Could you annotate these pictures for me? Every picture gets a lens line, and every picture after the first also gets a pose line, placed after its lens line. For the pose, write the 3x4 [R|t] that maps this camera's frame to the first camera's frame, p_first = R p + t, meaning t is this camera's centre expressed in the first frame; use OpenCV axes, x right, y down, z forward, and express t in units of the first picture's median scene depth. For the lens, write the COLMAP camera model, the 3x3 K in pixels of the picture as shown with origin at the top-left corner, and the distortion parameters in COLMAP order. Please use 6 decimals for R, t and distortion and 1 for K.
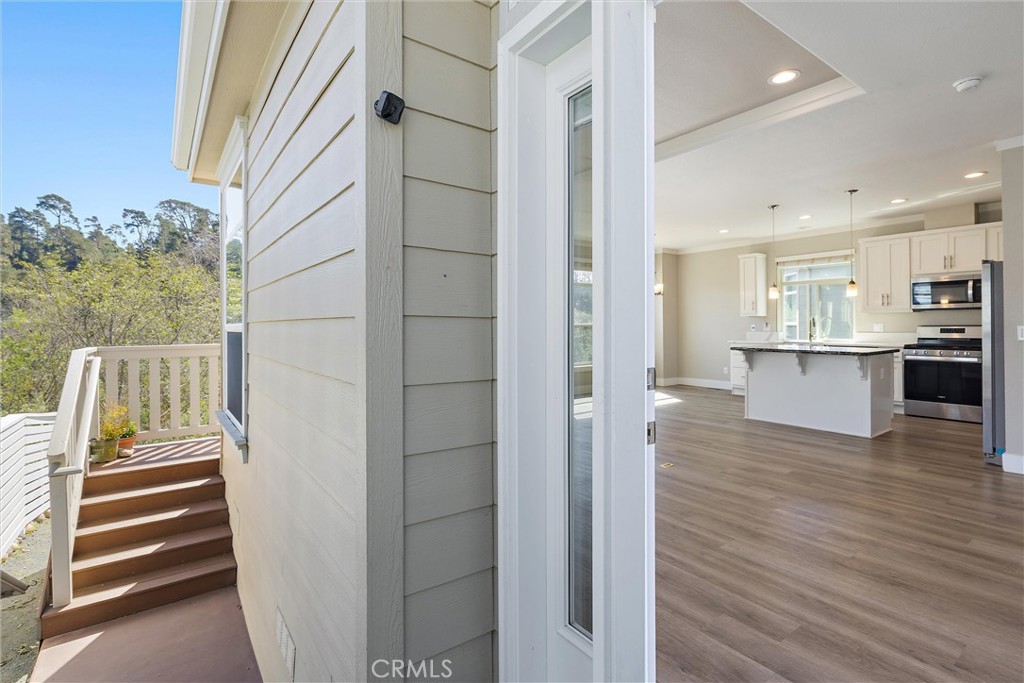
lens RADIAL K [[480.7, 0, 515.2], [0, 480.7, 327.3], [0, 0, 1]] dist [-0.003843, -0.001070]
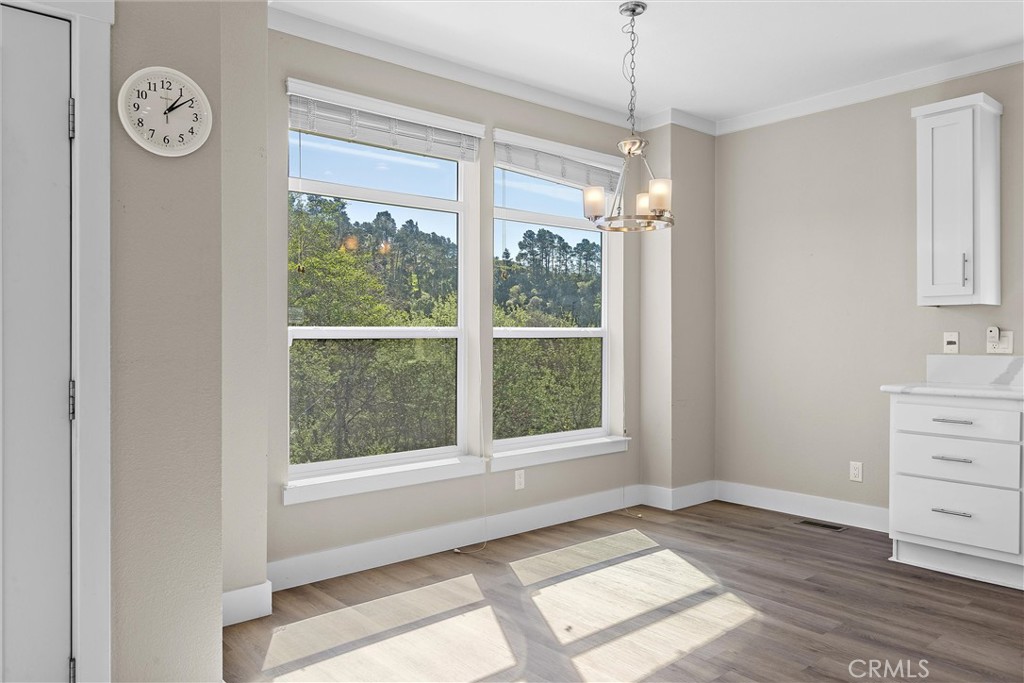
lens RADIAL K [[717.9, 0, 512.0], [0, 717.9, 341.5], [0, 0, 1]] dist [0.003756, 0.001122]
pose [[0.997068, 0.003148, 0.076454, 0.241929], [-0.003450, 0.999987, 0.003825, -0.001055], [-0.076441, -0.004078, 0.997066, 0.778778]]
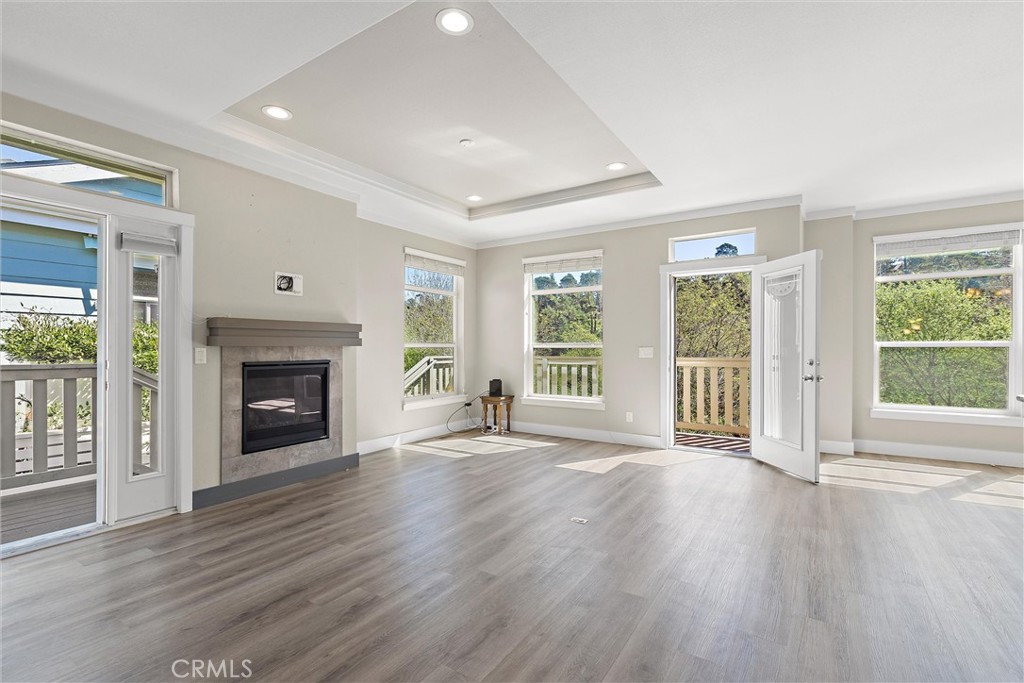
lens RADIAL K [[460.7, 0, 514.2], [0, 460.7, 346.9], [0, 0, 1]] dist [0.003517, 0.000365]
pose [[0.362076, 0.005697, -0.932131, 0.676277], [-0.002980, 0.999983, 0.004954, -0.001665], [0.932144, 0.000984, 0.362087, 0.428658]]
